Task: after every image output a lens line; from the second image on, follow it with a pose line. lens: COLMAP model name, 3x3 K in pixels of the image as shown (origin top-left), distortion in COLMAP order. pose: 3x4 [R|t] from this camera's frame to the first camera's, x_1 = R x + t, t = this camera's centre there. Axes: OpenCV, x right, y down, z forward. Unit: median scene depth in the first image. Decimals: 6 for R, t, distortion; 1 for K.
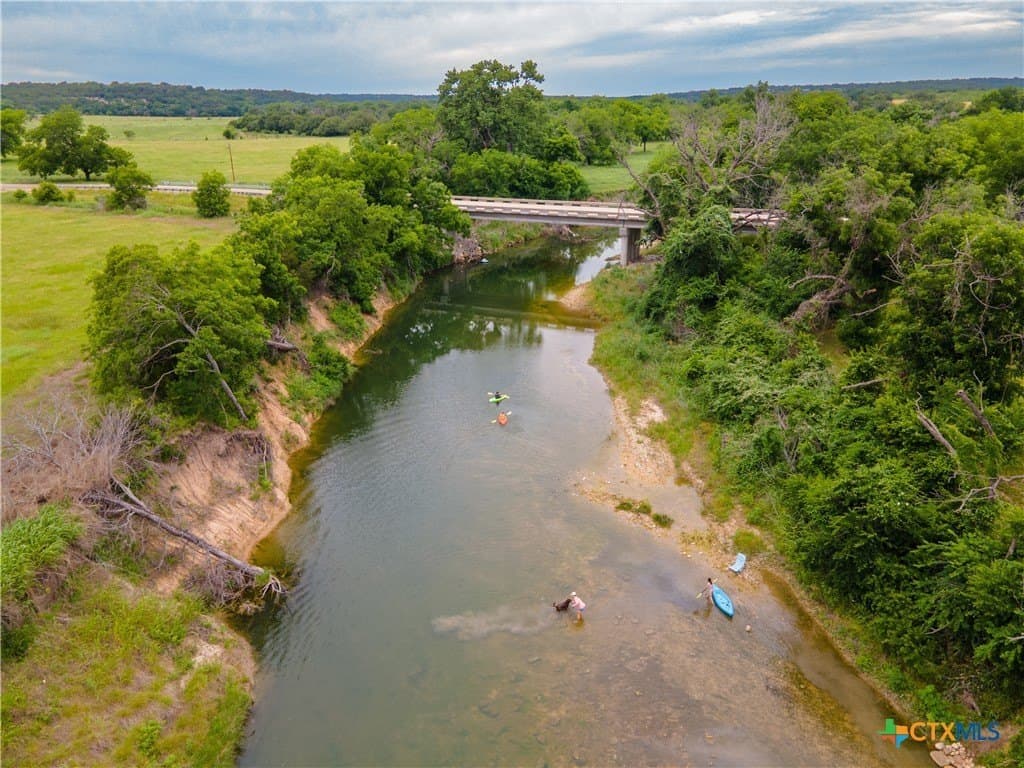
lens RADIAL K [[750.0, 0, 514.7], [0, 750.0, 383.0], [0, 0, 1]] dist [0.014878, 0.050317]
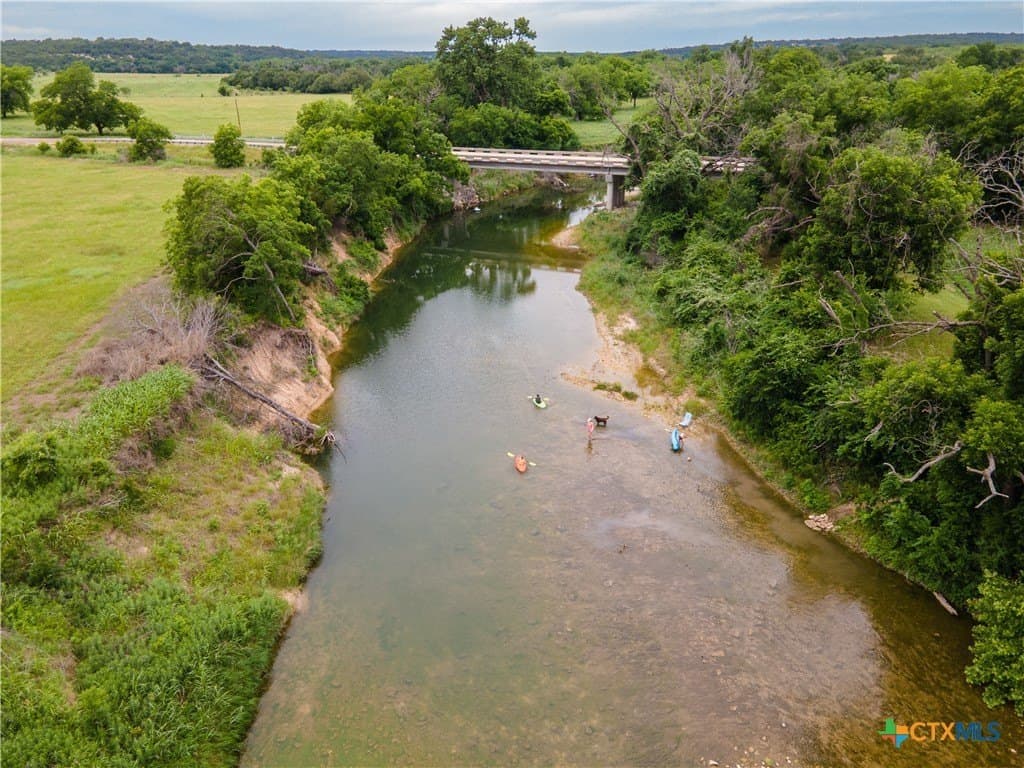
lens RADIAL K [[750.0, 0, 514.7], [0, 750.0, 383.0], [0, 0, 1]] dist [0.014878, 0.050317]
pose [[0.999953, -0.005306, 0.008164, -0.005518], [0.004897, 0.998775, 0.049240, 0.069036], [-0.008415, -0.049198, 0.998754, -0.180653]]
